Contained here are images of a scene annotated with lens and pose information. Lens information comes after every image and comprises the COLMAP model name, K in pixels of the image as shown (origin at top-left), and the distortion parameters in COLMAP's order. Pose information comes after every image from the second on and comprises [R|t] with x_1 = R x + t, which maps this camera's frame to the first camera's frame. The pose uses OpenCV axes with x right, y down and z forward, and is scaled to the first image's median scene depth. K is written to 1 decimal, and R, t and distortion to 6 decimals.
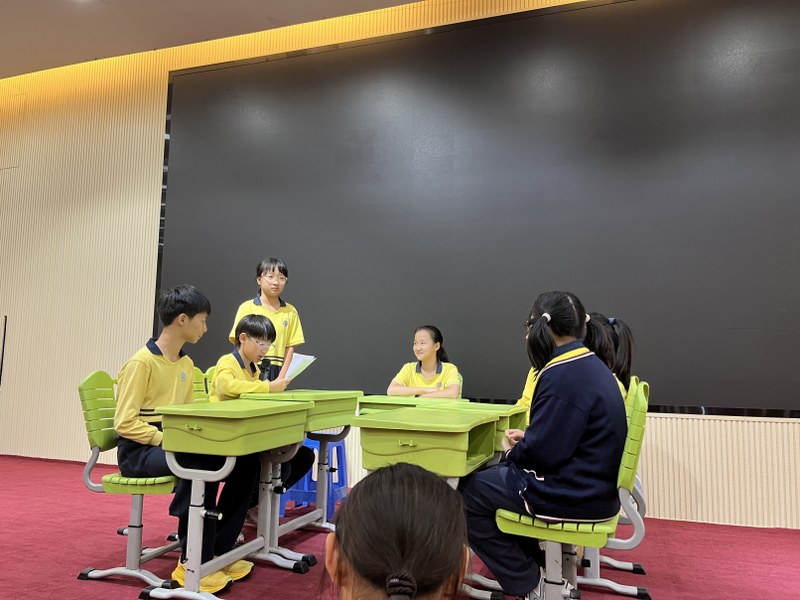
lens RADIAL K [[604.1, 0, 400.0], [0, 604.1, 300.0], [0, 0, 1]] dist [0.057368, -0.077787]
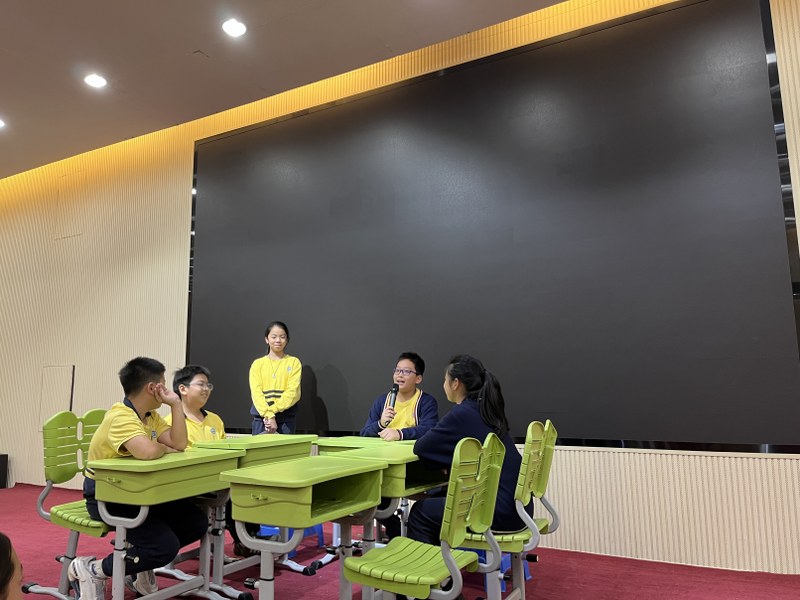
lens RADIAL K [[598.7, 0, 400.0], [0, 598.7, 300.0], [0, 0, 1]] dist [0.024914, -0.006979]
pose [[0.984779, -0.057056, -0.164179, 0.313246], [0.051206, 0.997901, -0.039649, -0.043097], [0.166097, 0.030639, 0.985633, -0.026373]]
